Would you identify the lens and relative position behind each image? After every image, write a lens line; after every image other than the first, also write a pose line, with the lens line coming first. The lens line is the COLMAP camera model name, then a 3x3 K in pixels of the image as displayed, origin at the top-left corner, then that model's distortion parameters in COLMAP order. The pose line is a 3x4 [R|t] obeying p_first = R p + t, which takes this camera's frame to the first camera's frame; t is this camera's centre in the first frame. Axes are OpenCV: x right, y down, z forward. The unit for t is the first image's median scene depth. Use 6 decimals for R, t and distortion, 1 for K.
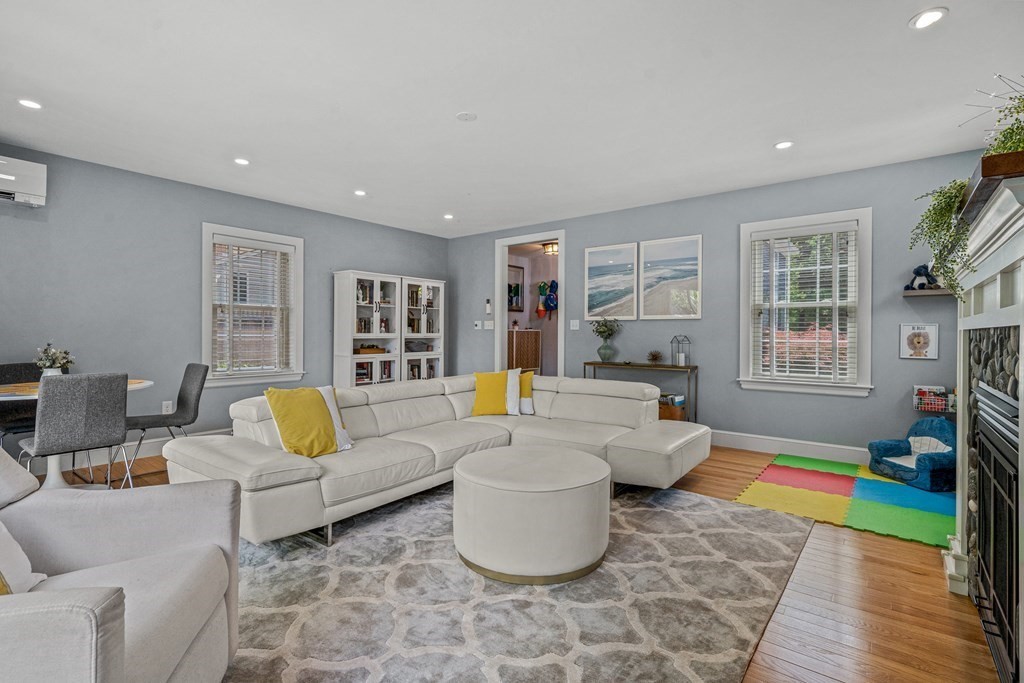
lens RADIAL K [[468.8, 0, 509.0], [0, 468.8, 335.6], [0, 0, 1]] dist [0.005335, 0.000112]
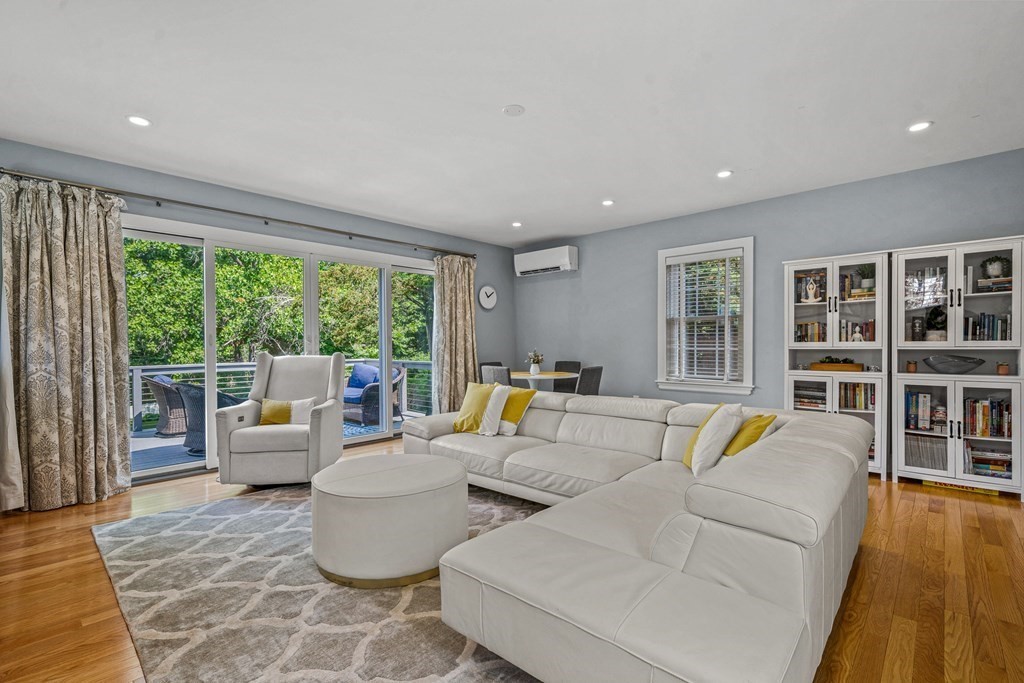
lens RADIAL K [[468.8, 0, 509.0], [0, 468.8, 348.6], [0, 0, 1]] dist [0.005335, 0.000112]
pose [[-0.071492, 0.013788, -0.997346, 0.460446], [0.006477, 0.999890, 0.013359, -0.007645], [0.997420, -0.005505, -0.071573, 0.568903]]
